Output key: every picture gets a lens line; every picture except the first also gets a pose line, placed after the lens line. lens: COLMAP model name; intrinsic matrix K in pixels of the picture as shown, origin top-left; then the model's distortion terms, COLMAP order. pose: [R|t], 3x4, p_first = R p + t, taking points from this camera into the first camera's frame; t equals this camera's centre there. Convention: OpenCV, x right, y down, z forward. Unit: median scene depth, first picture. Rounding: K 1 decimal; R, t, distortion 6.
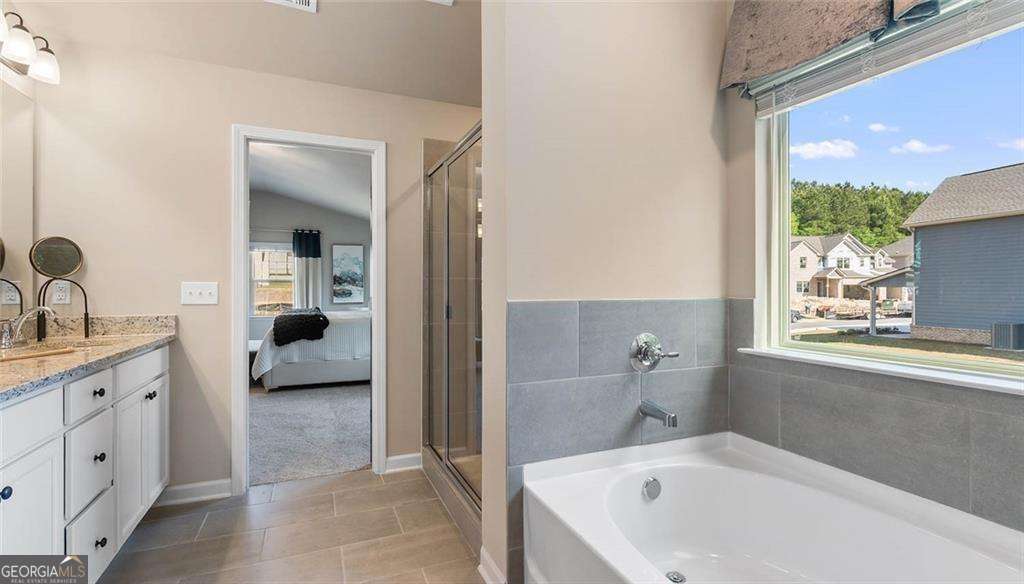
lens RADIAL K [[469.1, 0, 507.9], [0, 469.1, 288.8], [0, 0, 1]] dist [0.001942, -0.000337]
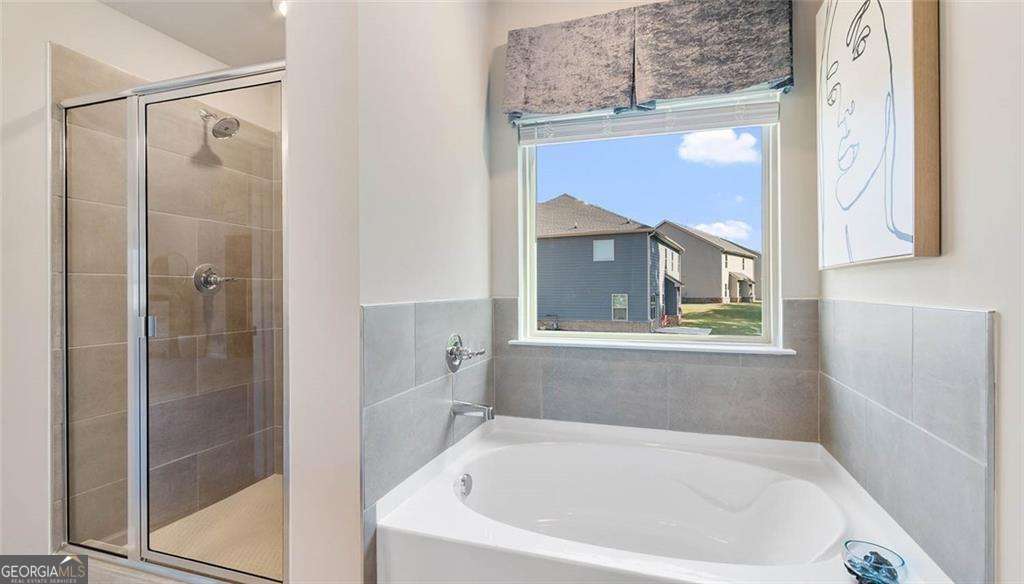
lens RADIAL K [[469.1, 0, 510.1], [0, 469.1, 291.1], [0, 0, 1]] dist [0.001942, -0.000337]
pose [[0.661246, -0.006607, 0.750140, -0.397007], [0.004195, 0.999978, 0.005109, -0.001886], [-0.750157, -0.000231, 0.661260, 0.248000]]
